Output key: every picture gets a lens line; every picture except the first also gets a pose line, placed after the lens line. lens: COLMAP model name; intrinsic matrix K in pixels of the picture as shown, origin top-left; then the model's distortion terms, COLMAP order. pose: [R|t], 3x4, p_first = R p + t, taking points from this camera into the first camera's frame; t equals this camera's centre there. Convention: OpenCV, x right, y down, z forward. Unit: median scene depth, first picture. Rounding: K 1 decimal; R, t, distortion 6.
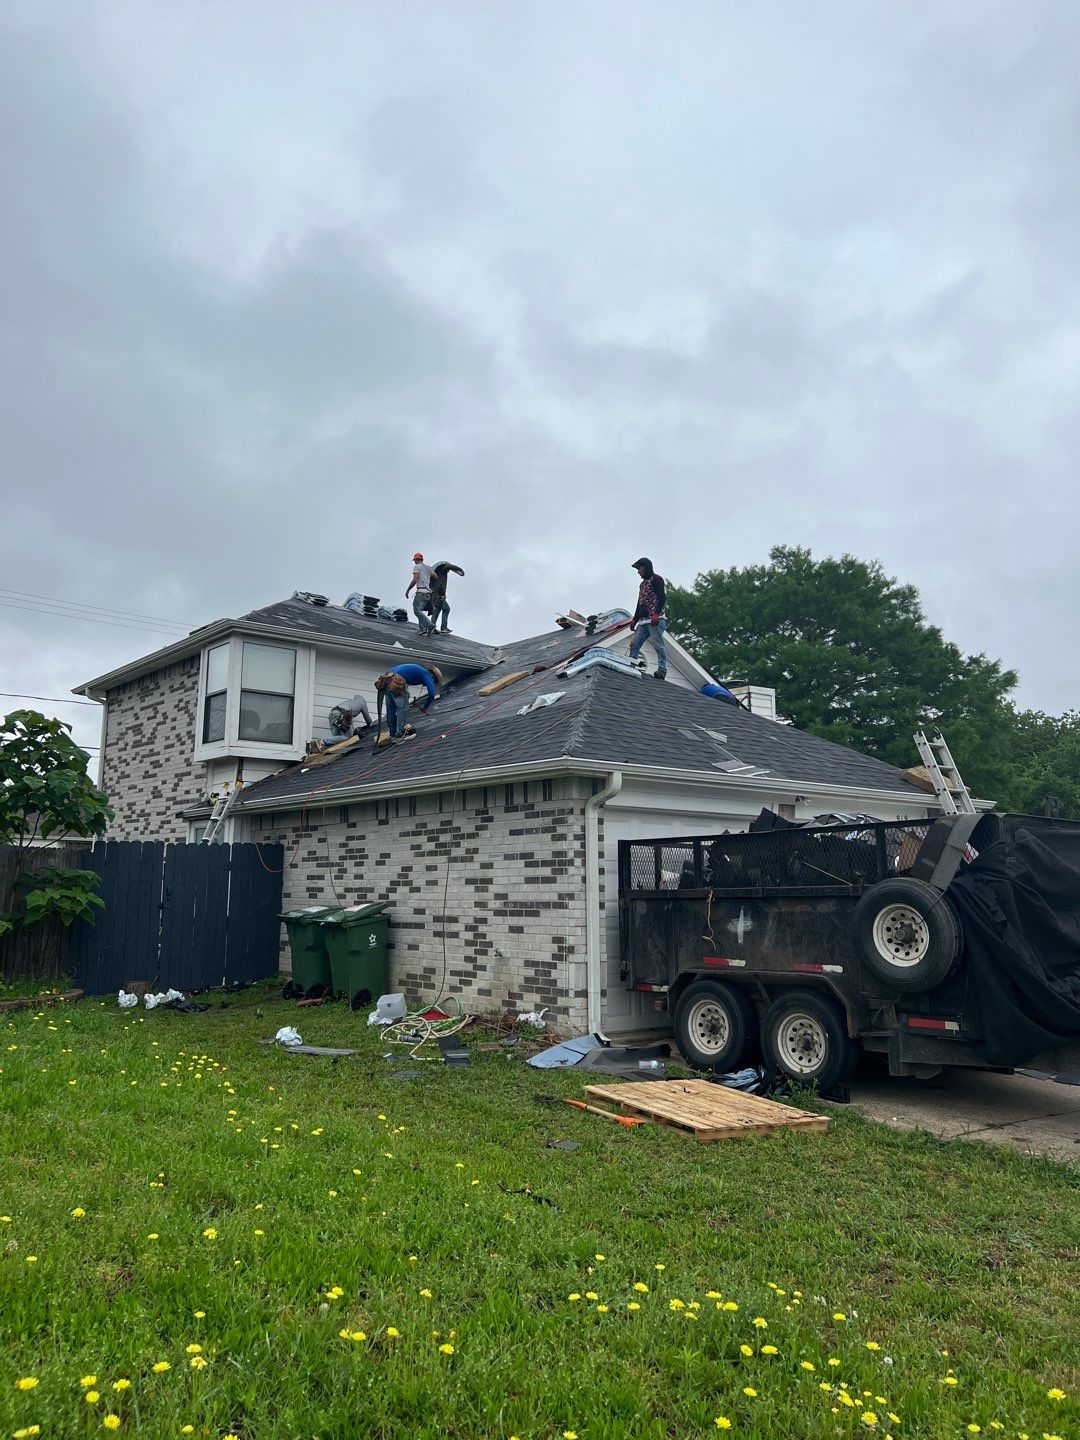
lens RADIAL K [[1072.8, 0, 530.1], [0, 1072.8, 691.5], [0, 0, 1]] dist [0.039269, -0.051737]
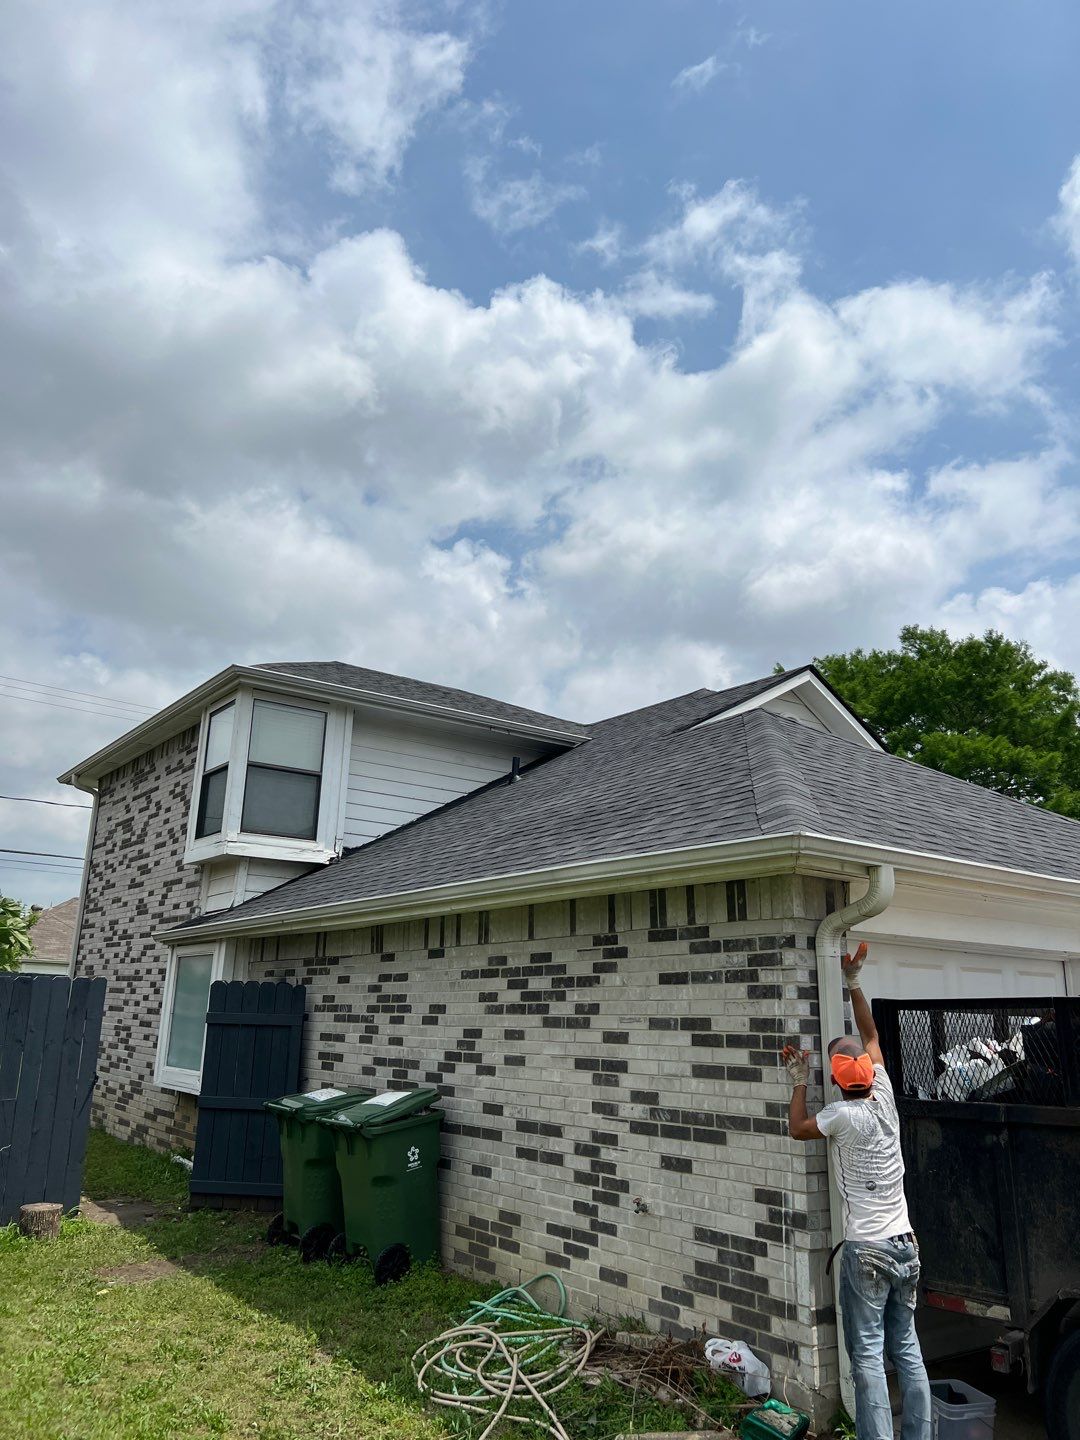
lens RADIAL K [[1072.8, 0, 530.1], [0, 1072.8, 691.5], [0, 0, 1]] dist [0.039269, -0.051737]
pose [[0.998502, 0.004576, -0.054528, -0.049740], [-0.010872, 0.993223, -0.115716, 0.042846], [0.053629, 0.116136, 0.991784, 0.373298]]
